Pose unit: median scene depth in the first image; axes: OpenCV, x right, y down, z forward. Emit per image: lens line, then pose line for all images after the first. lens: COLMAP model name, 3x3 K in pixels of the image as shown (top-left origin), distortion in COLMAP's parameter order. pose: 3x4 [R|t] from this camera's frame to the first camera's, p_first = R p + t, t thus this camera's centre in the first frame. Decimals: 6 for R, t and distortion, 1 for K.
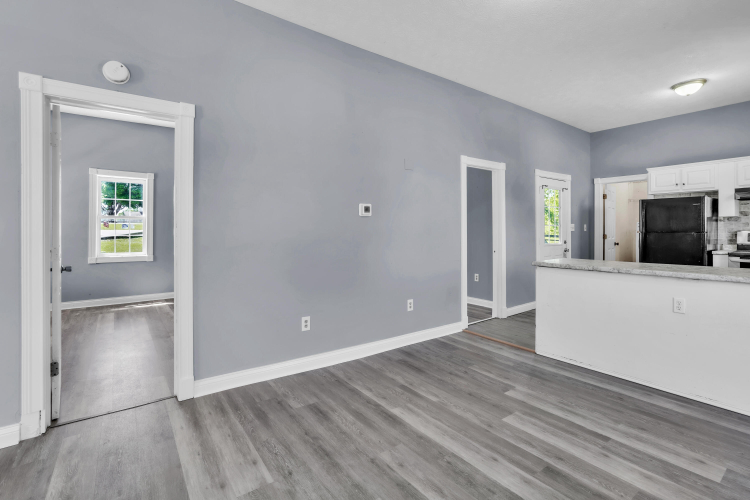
lens RADIAL K [[351.6, 0, 375.6], [0, 351.6, 228.0], [0, 0, 1]] dist [-0.000552, -0.000020]
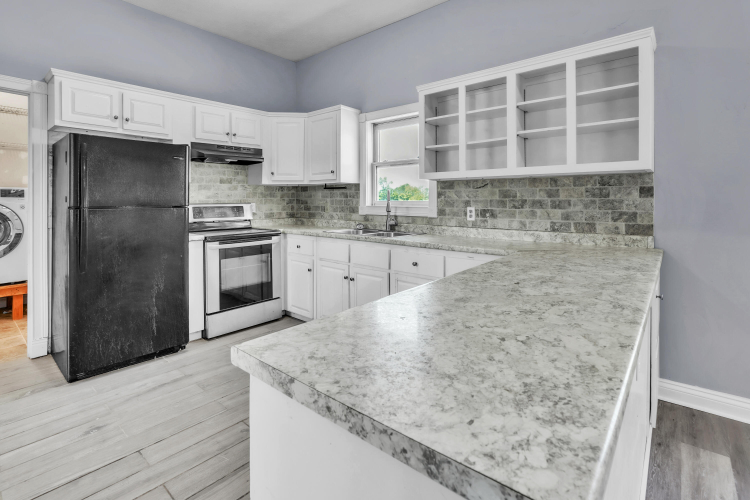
lens RADIAL K [[364.7, 0, 373.4], [0, 364.7, 199.4], [0, 0, 1]] dist [-0.001794, -0.000072]
pose [[-0.218031, 0.001827, 0.975940, 0.234922], [0.000454, 0.999998, -0.001771, 0.000633], [-0.975942, 0.000057, -0.218032, 0.740660]]
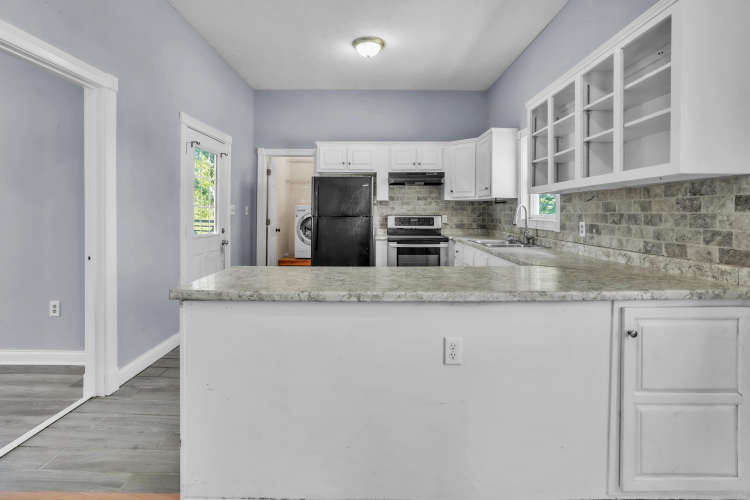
lens RADIAL K [[357.2, 0, 376.2], [0, 357.2, 212.0], [0, 0, 1]] dist [-0.000487, 0.000159]
pose [[0.592218, 0.007310, 0.805744, 0.172146], [-0.009097, 0.999956, -0.002386, 0.001840], [-0.805726, -0.005917, 0.592259, 0.392014]]
